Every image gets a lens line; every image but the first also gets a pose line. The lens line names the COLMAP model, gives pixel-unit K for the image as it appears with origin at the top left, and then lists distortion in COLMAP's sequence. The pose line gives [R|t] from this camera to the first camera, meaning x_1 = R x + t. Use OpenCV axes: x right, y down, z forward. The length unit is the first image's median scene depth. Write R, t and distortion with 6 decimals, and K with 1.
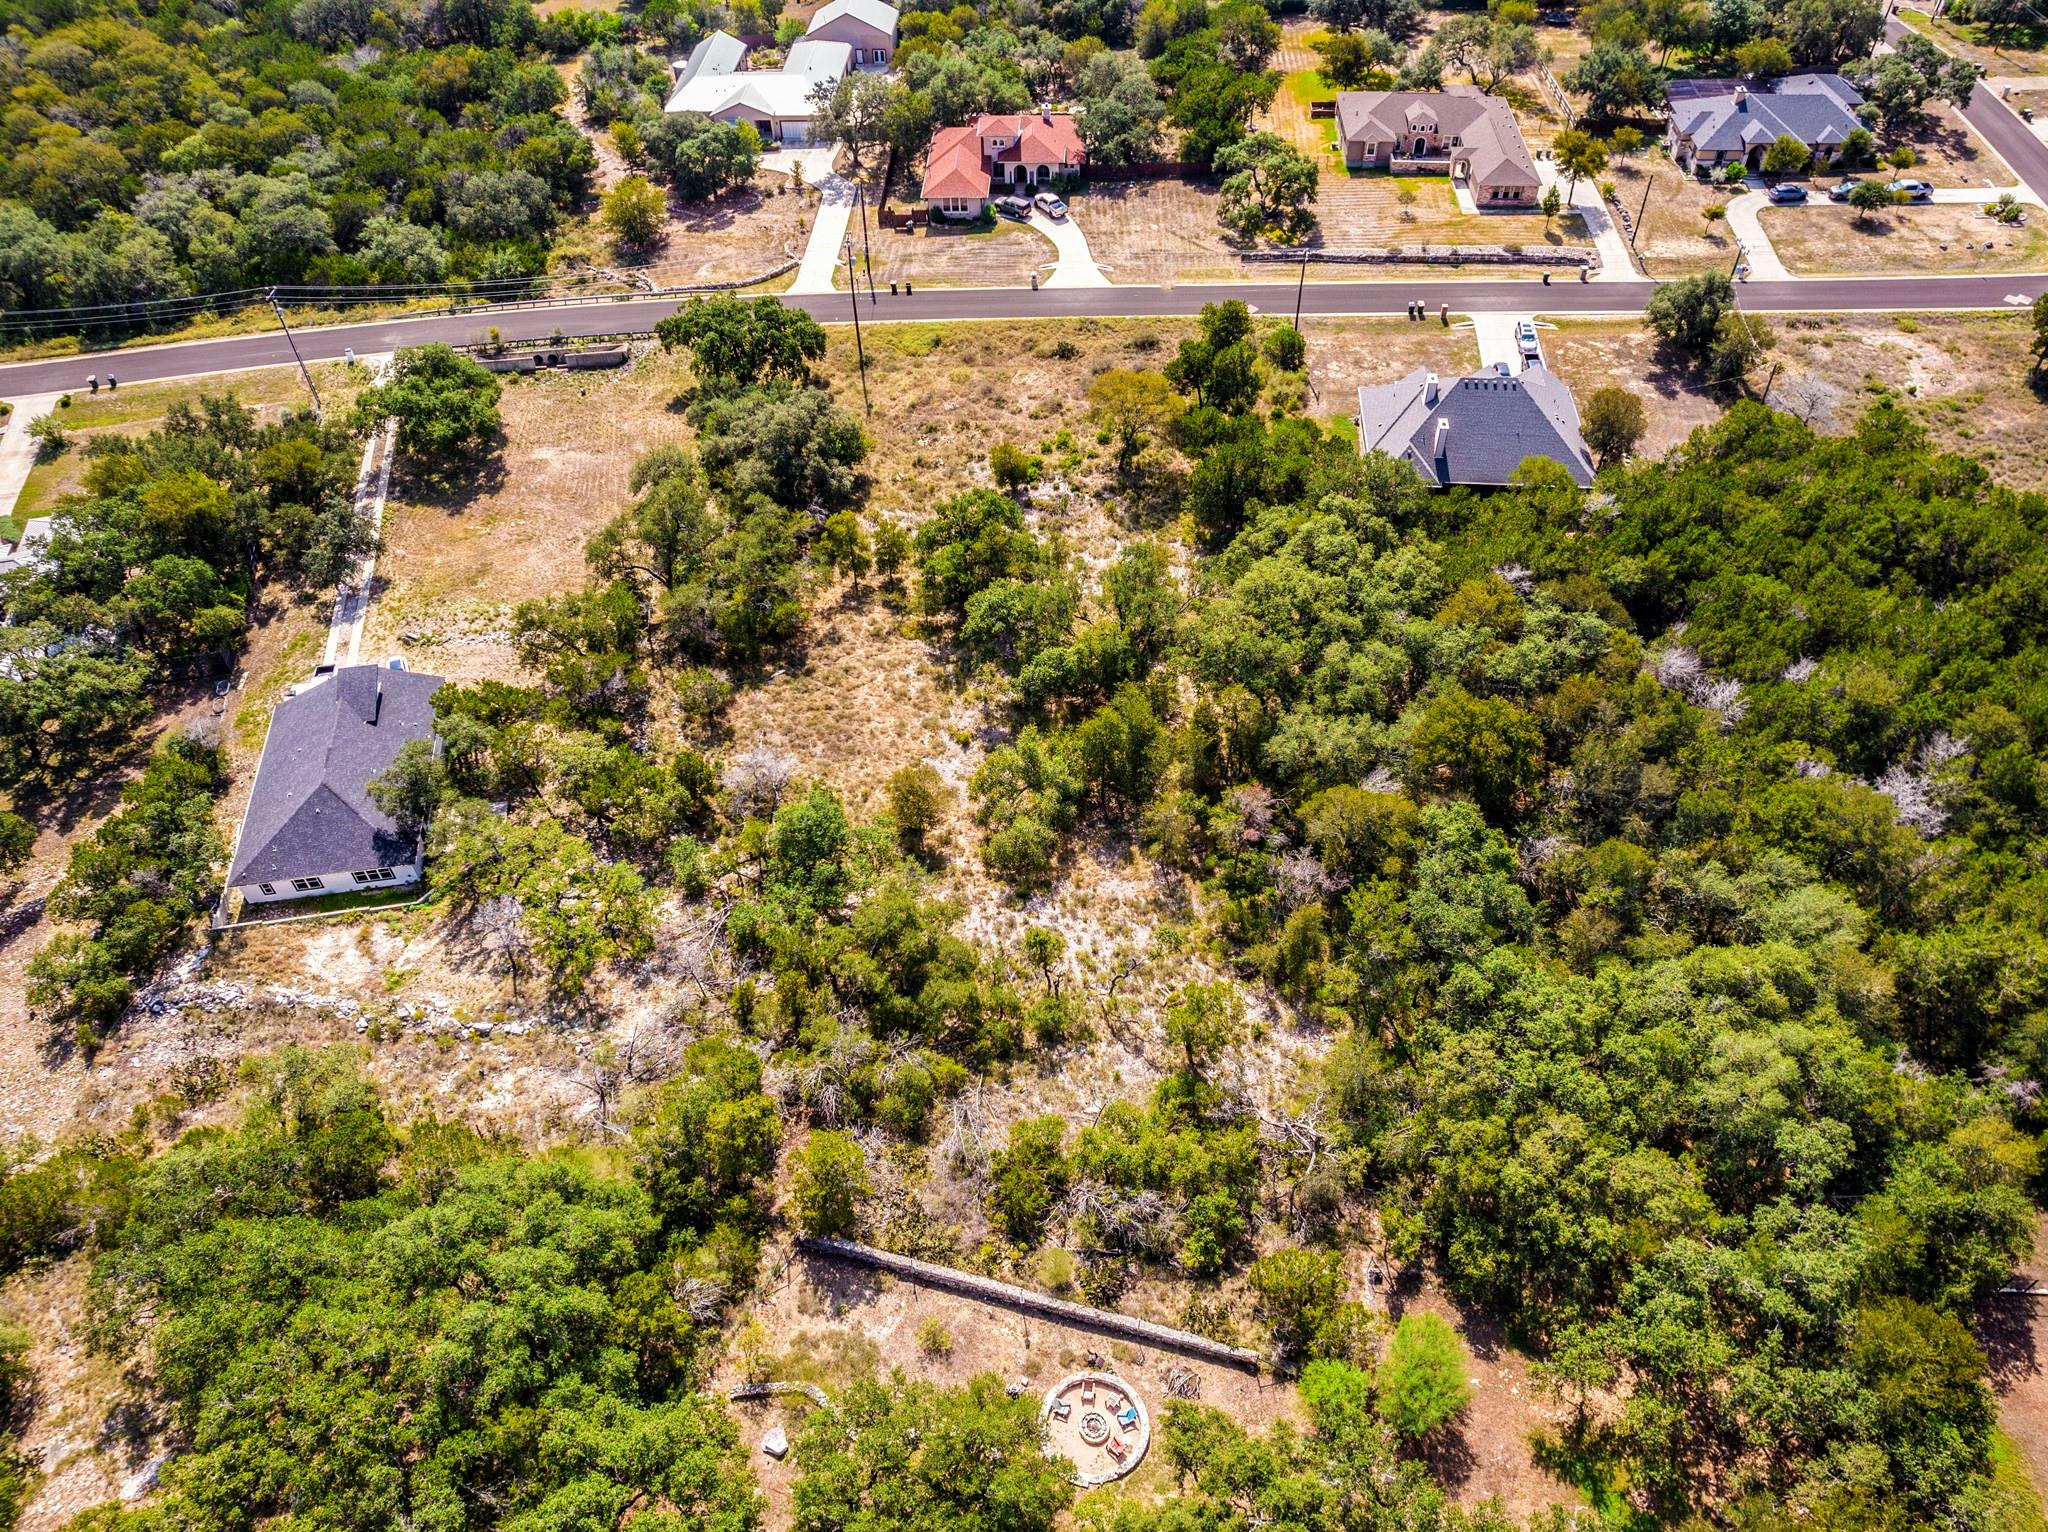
lens RADIAL K [[1480.6, 0, 1025.5], [0, 1480.6, 764.0], [0, 0, 1]] dist [-0.075870, 0.068395]
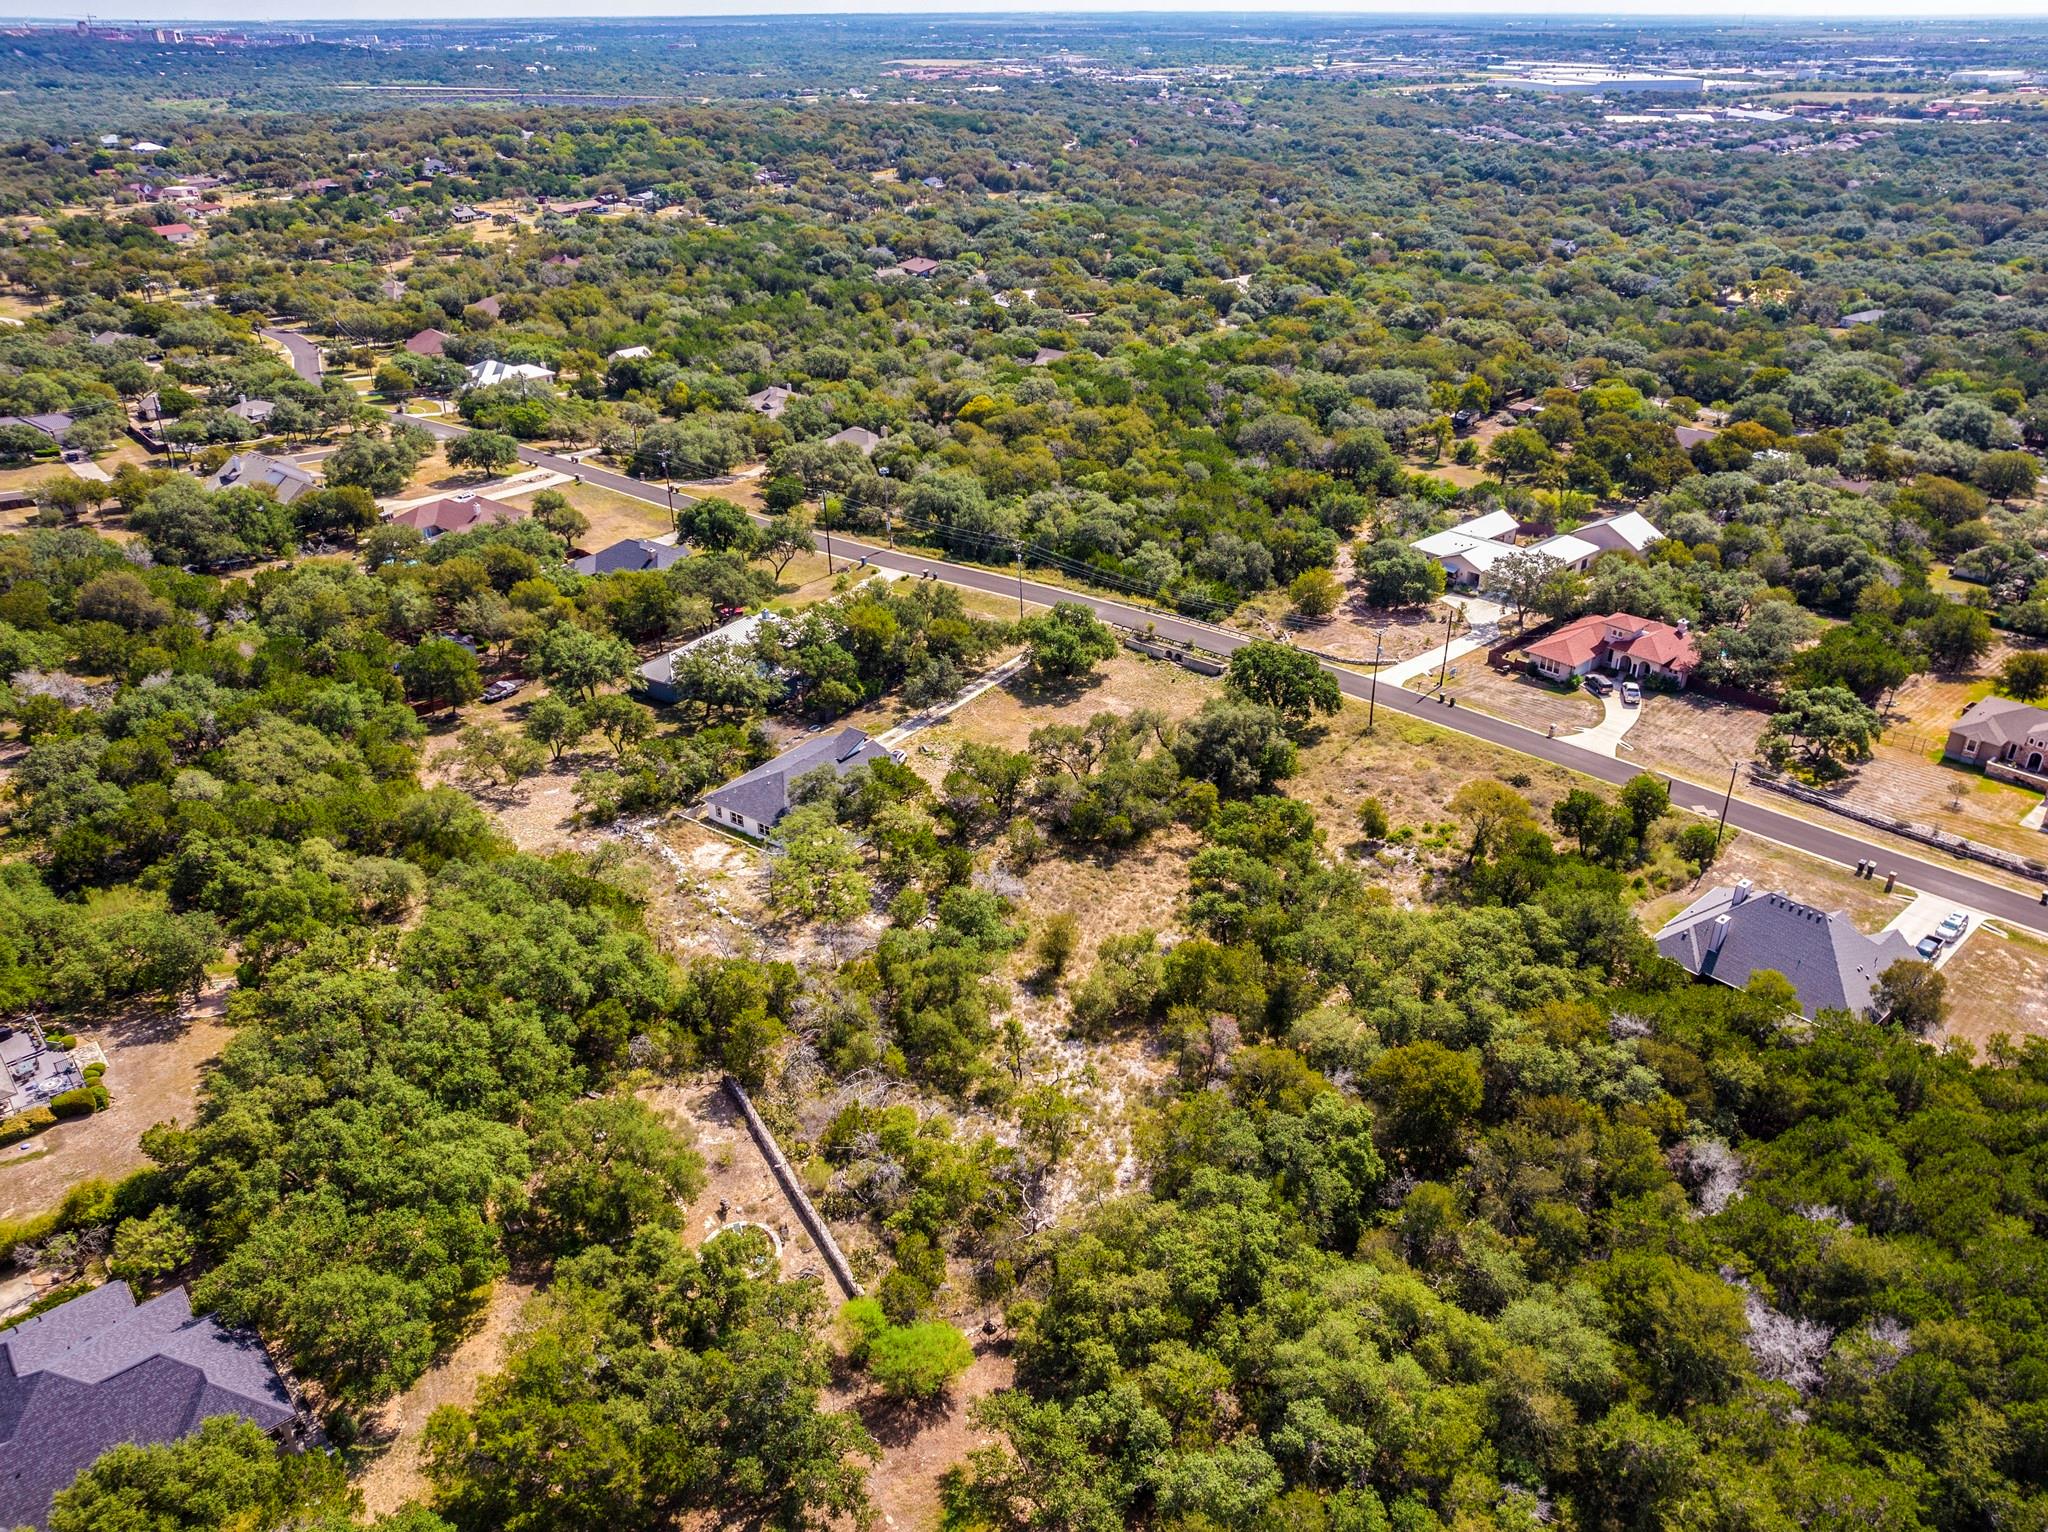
lens RADIAL K [[1480.6, 0, 1029.9], [0, 1480.6, 773.7], [0, 0, 1]] dist [-0.075870, 0.068395]
pose [[0.710077, 0.341691, -0.615660, 0.608181], [-0.518801, 0.845051, -0.129360, 0.074817], [0.476064, 0.411260, 0.777321, -0.076253]]
